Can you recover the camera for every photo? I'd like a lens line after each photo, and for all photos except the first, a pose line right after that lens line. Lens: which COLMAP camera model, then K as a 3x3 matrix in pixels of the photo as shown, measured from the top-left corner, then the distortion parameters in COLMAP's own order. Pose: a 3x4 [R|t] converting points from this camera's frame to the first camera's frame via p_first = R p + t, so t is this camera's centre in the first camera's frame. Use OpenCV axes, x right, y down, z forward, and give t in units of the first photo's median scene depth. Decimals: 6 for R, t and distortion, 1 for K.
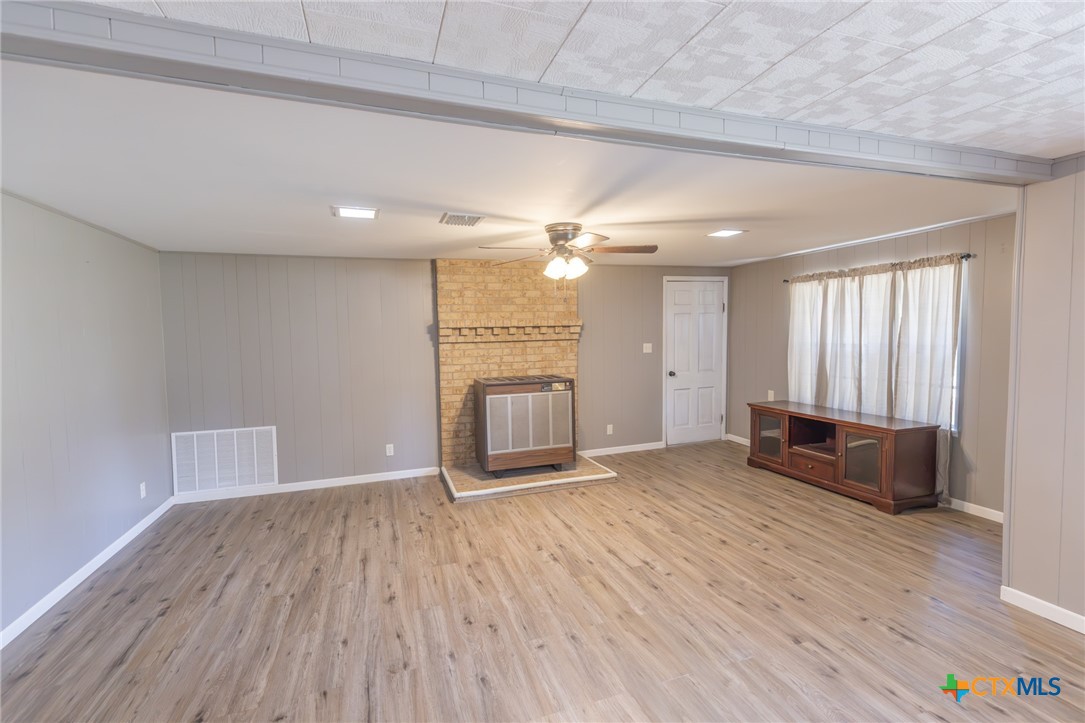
lens RADIAL K [[488.4, 0, 542.7], [0, 488.4, 350.8], [0, 0, 1]] dist [0.002015, -0.000415]
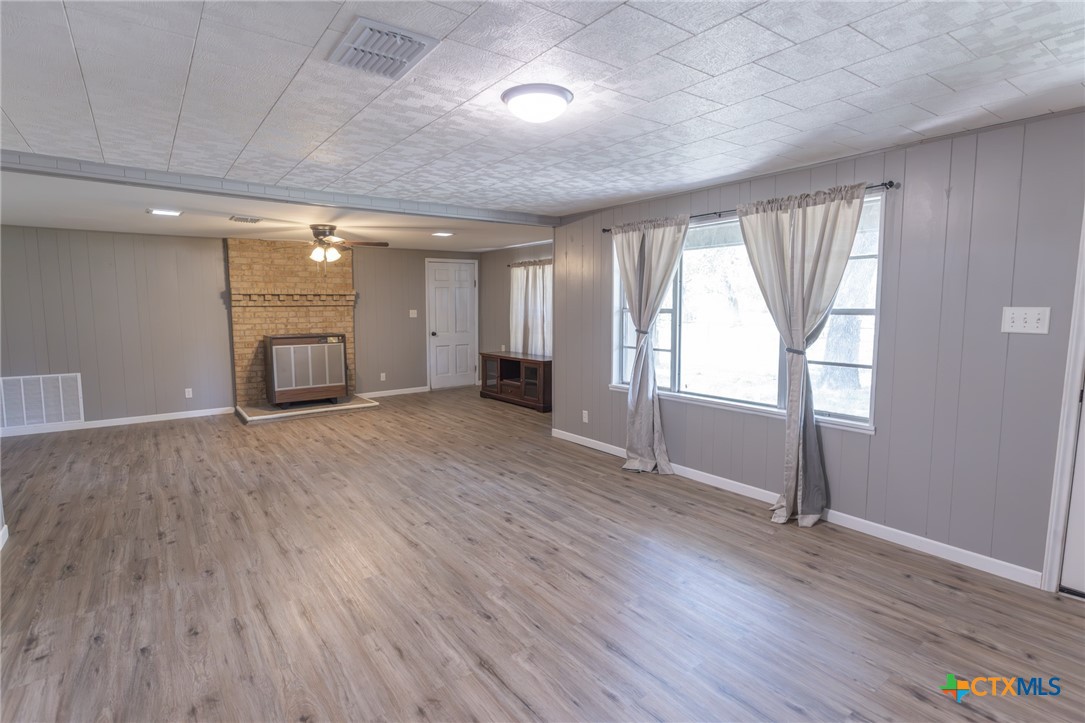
lens RADIAL K [[543.7, 0, 540.9], [0, 543.7, 355.0], [0, 0, 1]] dist [-0.001807, -0.000057]
pose [[0.954011, -0.012561, 0.299509, 0.127293], [-0.002148, 0.998810, 0.048732, 0.039804], [-0.299764, -0.047134, 0.952848, -0.577619]]
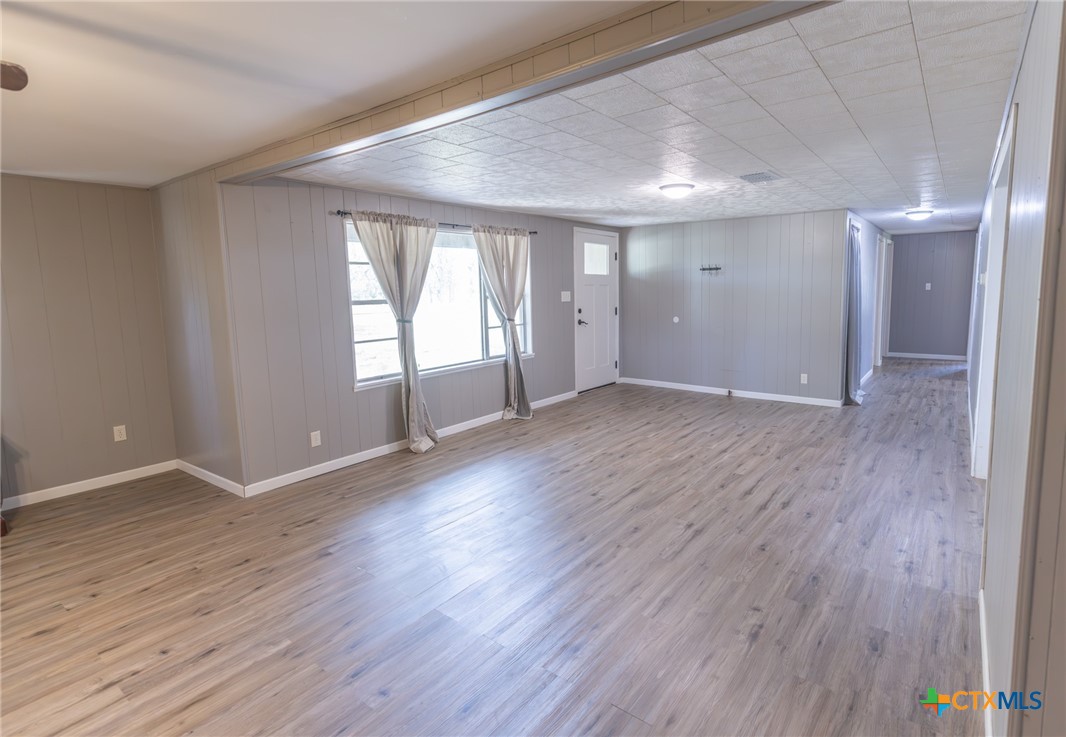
lens RADIAL K [[510.4, 0, 597.2], [0, 510.4, 342.3], [0, 0, 1]] dist [0.000907, 0.000087]
pose [[-0.584710, -0.057811, 0.809180, -0.382806], [0.065953, 0.990768, 0.118442, -0.003801], [-0.808557, 0.122622, -0.575500, 0.529941]]
